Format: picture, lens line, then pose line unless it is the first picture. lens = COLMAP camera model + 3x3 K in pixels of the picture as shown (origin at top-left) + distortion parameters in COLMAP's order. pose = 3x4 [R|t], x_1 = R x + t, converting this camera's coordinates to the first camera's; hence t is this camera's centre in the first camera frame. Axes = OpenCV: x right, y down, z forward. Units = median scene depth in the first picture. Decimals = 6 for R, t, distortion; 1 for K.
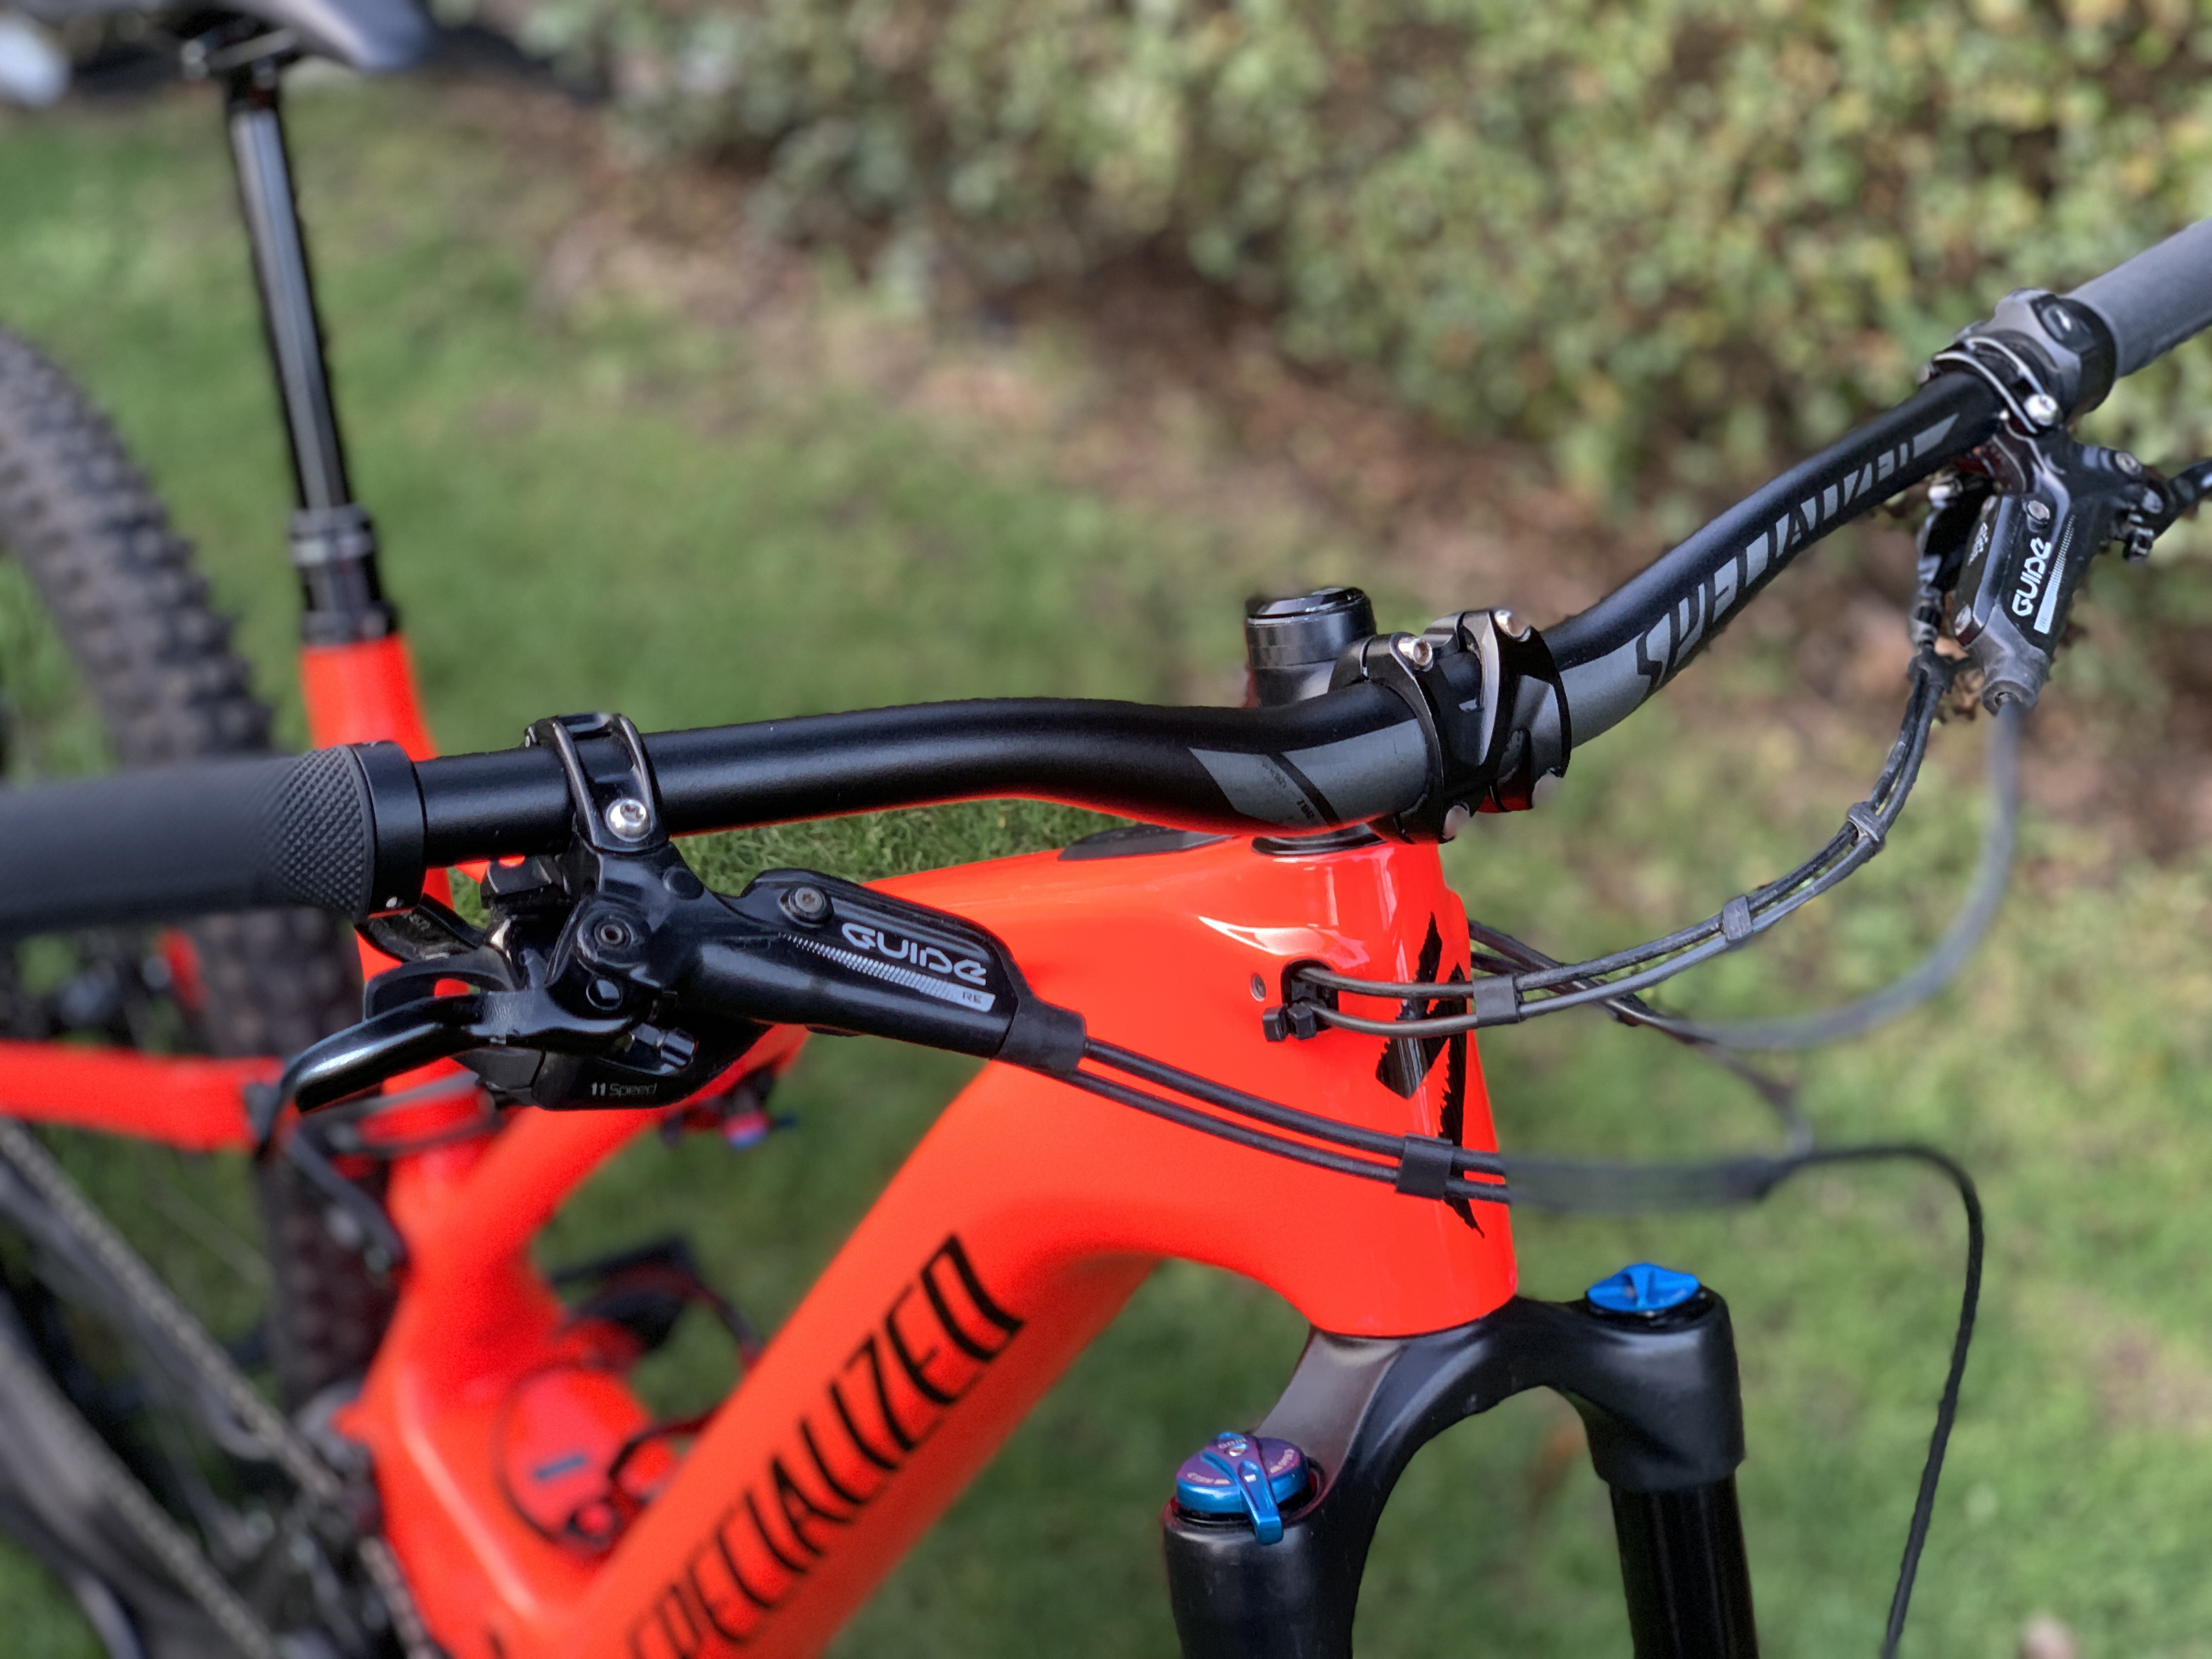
lens RADIAL K [[3342.4, 0, 1106.0], [0, 3342.4, 829.5], [0, 0, 1]] dist [0.096003, -0.173170]
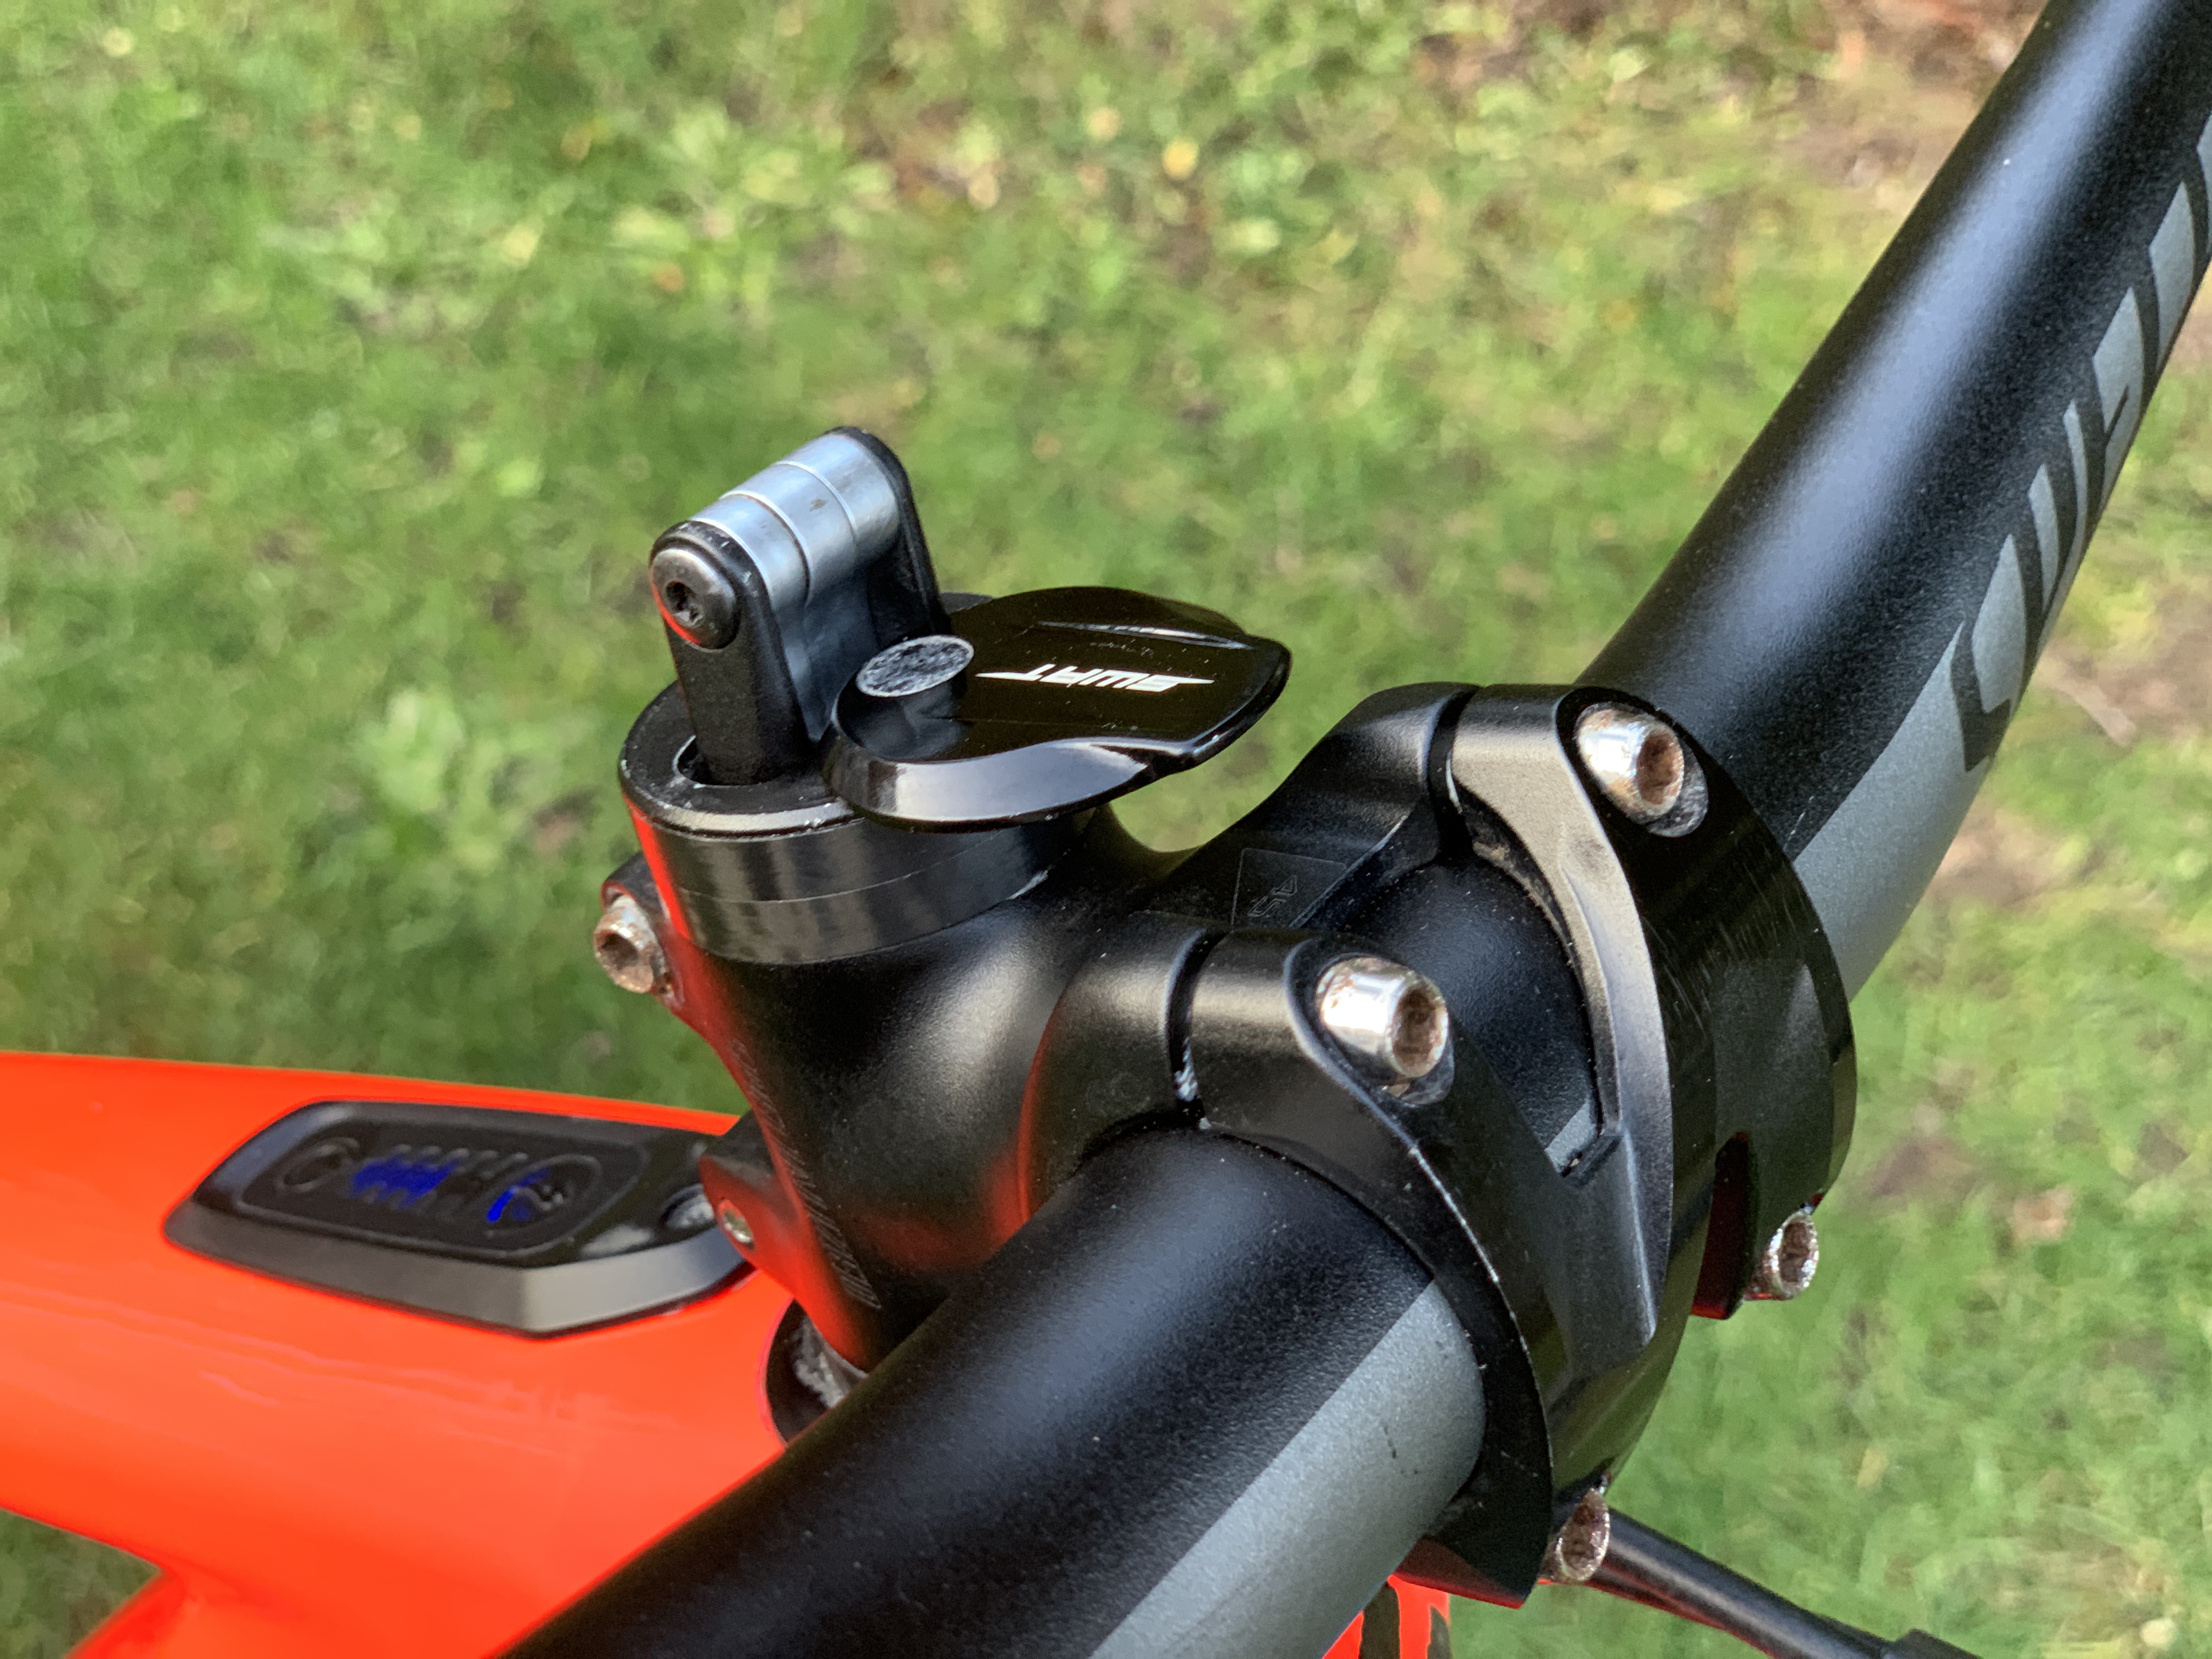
lens RADIAL K [[3342.4, 0, 1106.0], [0, 3342.4, 829.5], [0, 0, 1]] dist [0.096003, -0.173170]
pose [[0.959339, -0.198140, 0.201021, 0.007740], [0.139454, 0.951922, 0.272760, -0.046202], [-0.245401, -0.233636, 0.940847, 0.253123]]
